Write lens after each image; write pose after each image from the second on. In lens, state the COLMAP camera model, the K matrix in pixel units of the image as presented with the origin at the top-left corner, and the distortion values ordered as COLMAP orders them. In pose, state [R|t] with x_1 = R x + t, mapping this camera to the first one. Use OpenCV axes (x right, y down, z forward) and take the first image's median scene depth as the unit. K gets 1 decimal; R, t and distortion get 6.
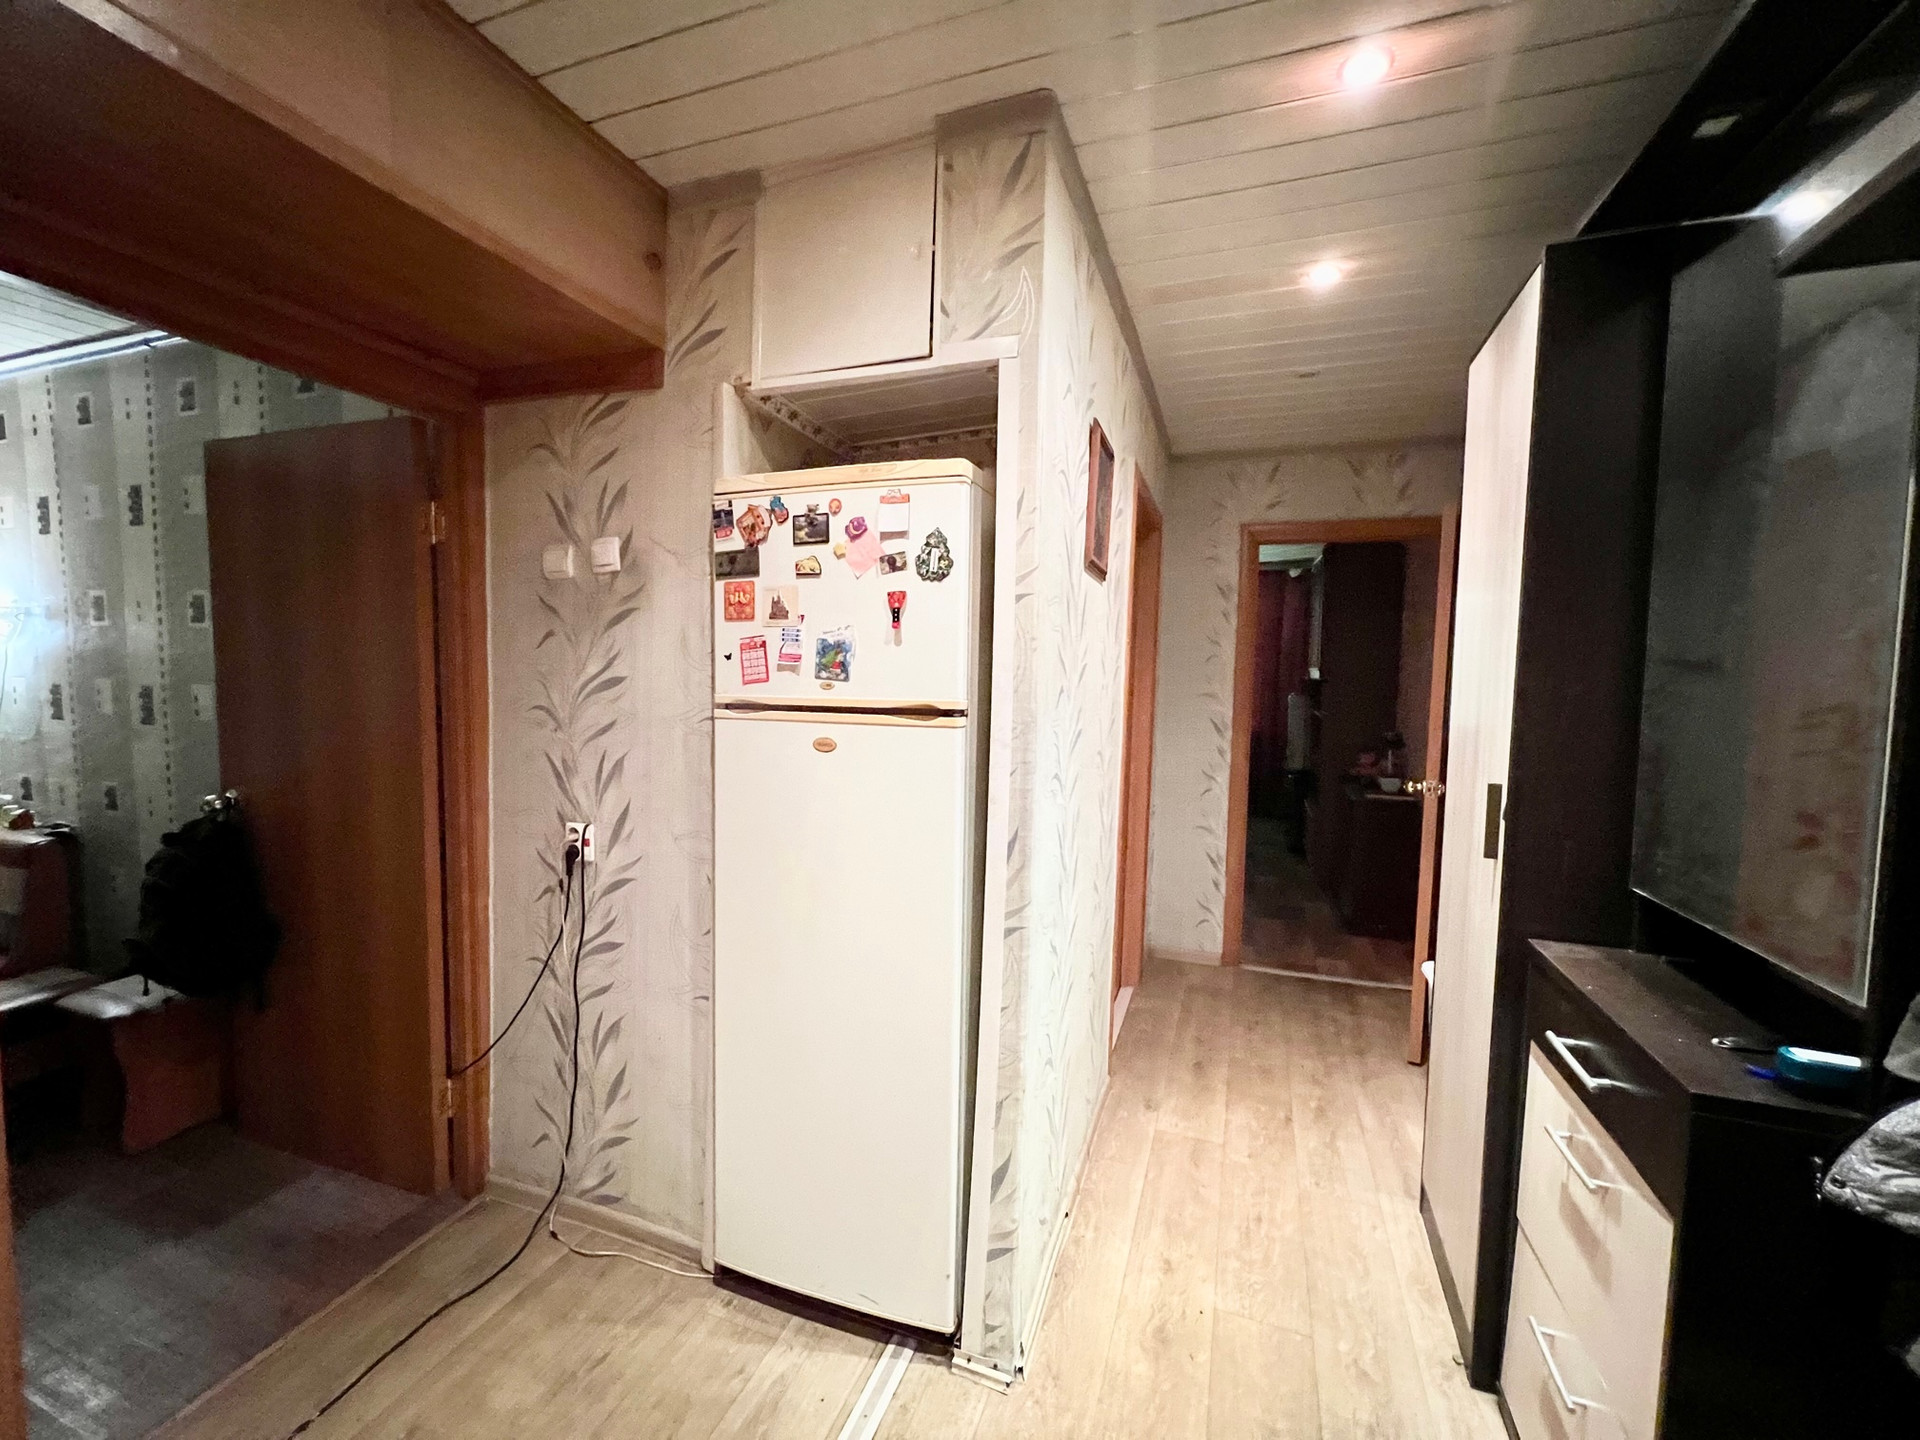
lens RADIAL K [[762.9, 0, 962.6], [0, 762.9, 723.5], [0, 0, 1]] dist [-0.002147, -0.000731]
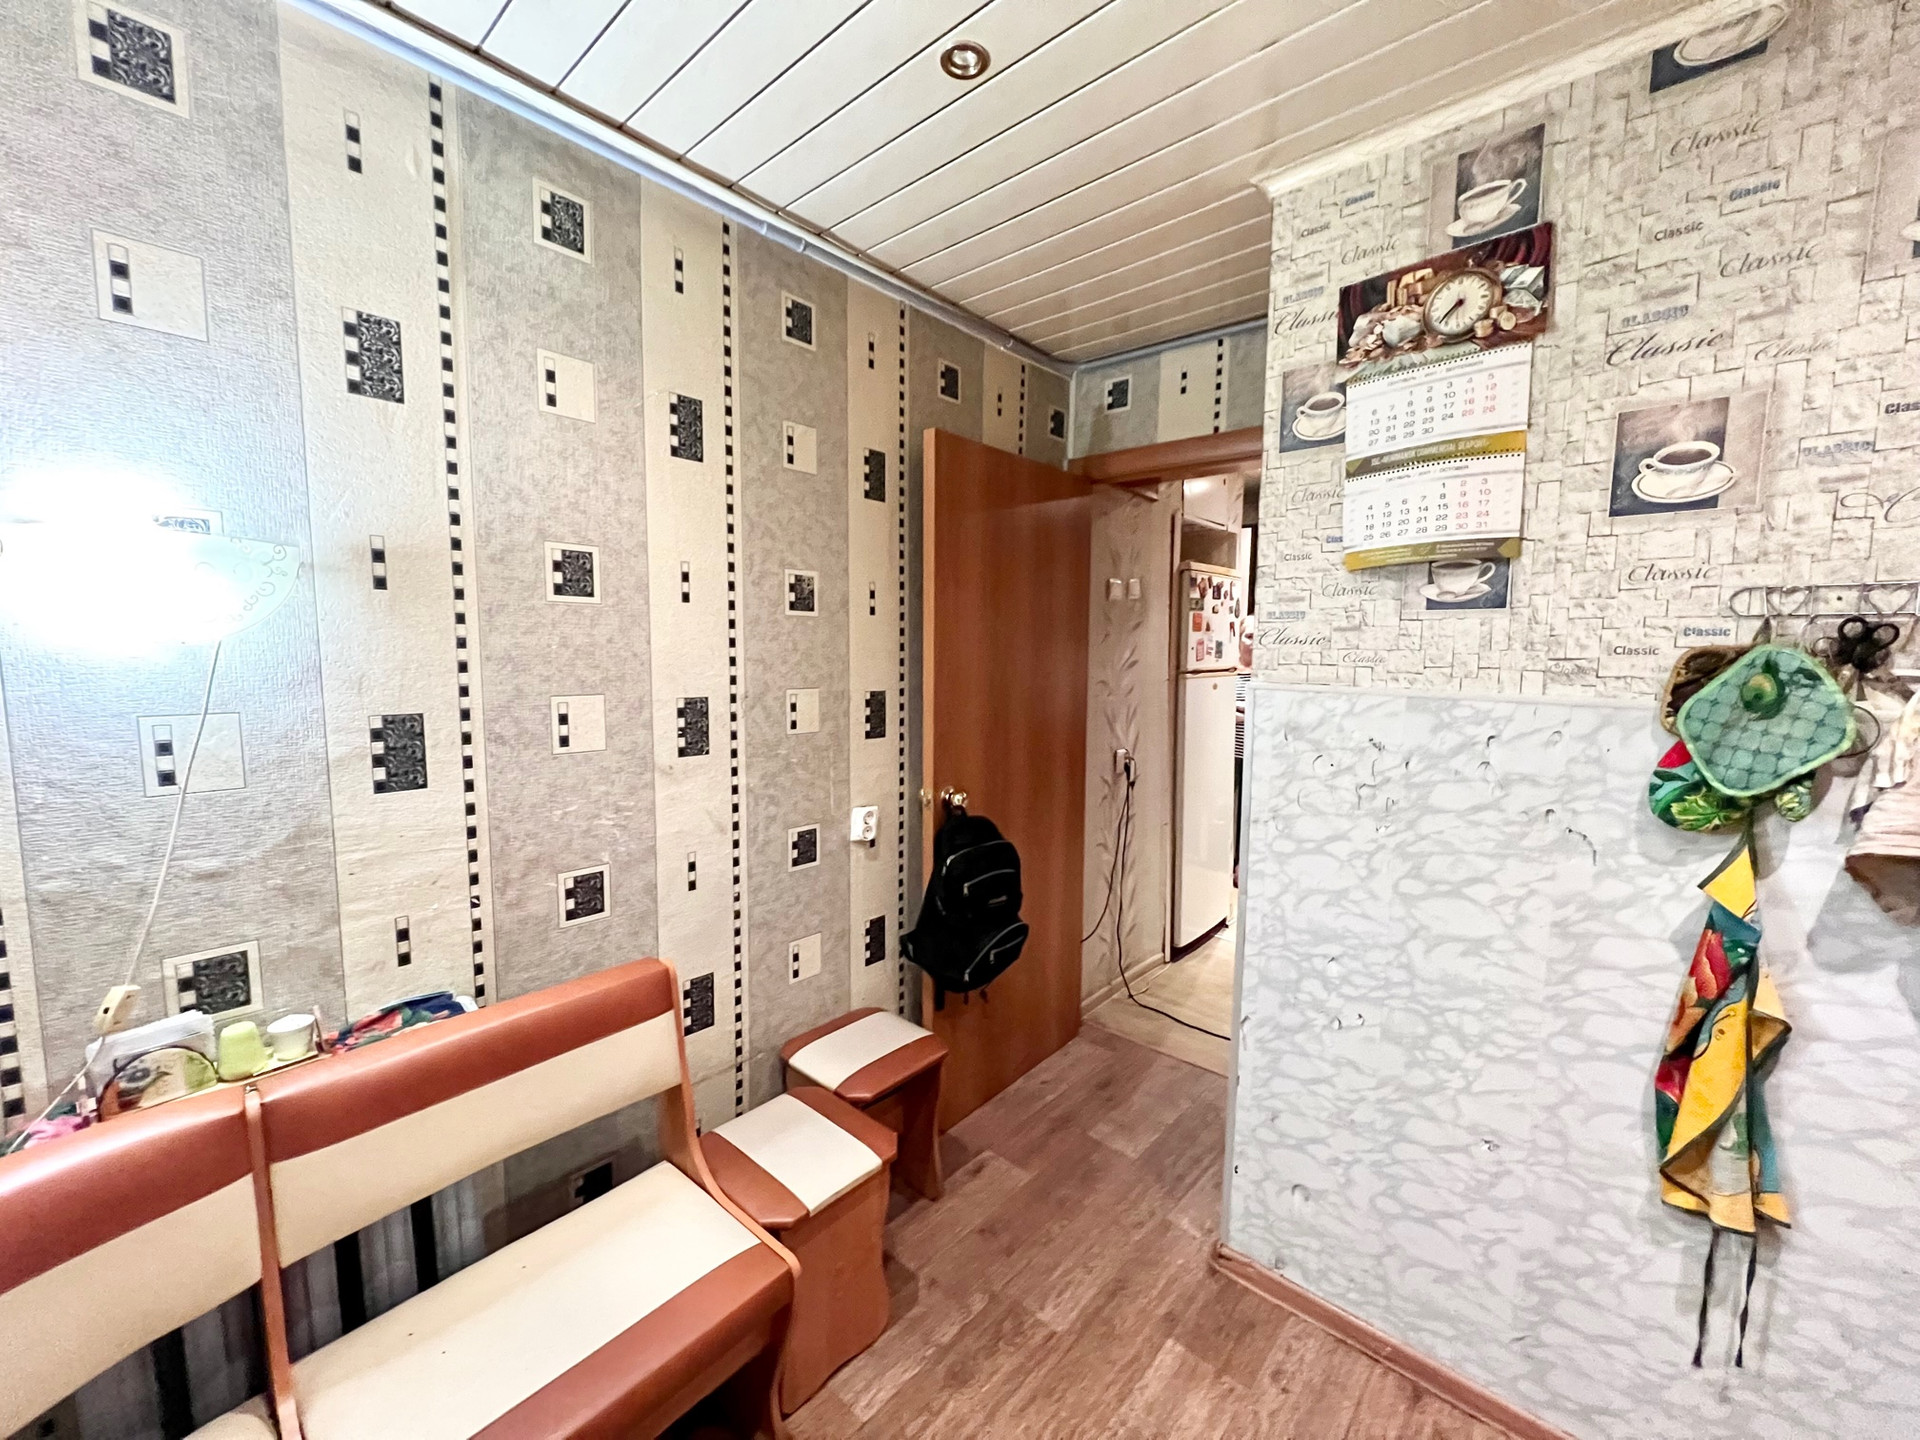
lens RADIAL K [[762.9, 0, 962.6], [0, 762.9, 723.5], [0, 0, 1]] dist [-0.002147, -0.000731]
pose [[0.363847, -0.112896, 0.924592, -2.165525], [0.060403, 0.993398, 0.097527, -0.108819], [-0.929498, 0.020363, 0.368264, 0.713972]]
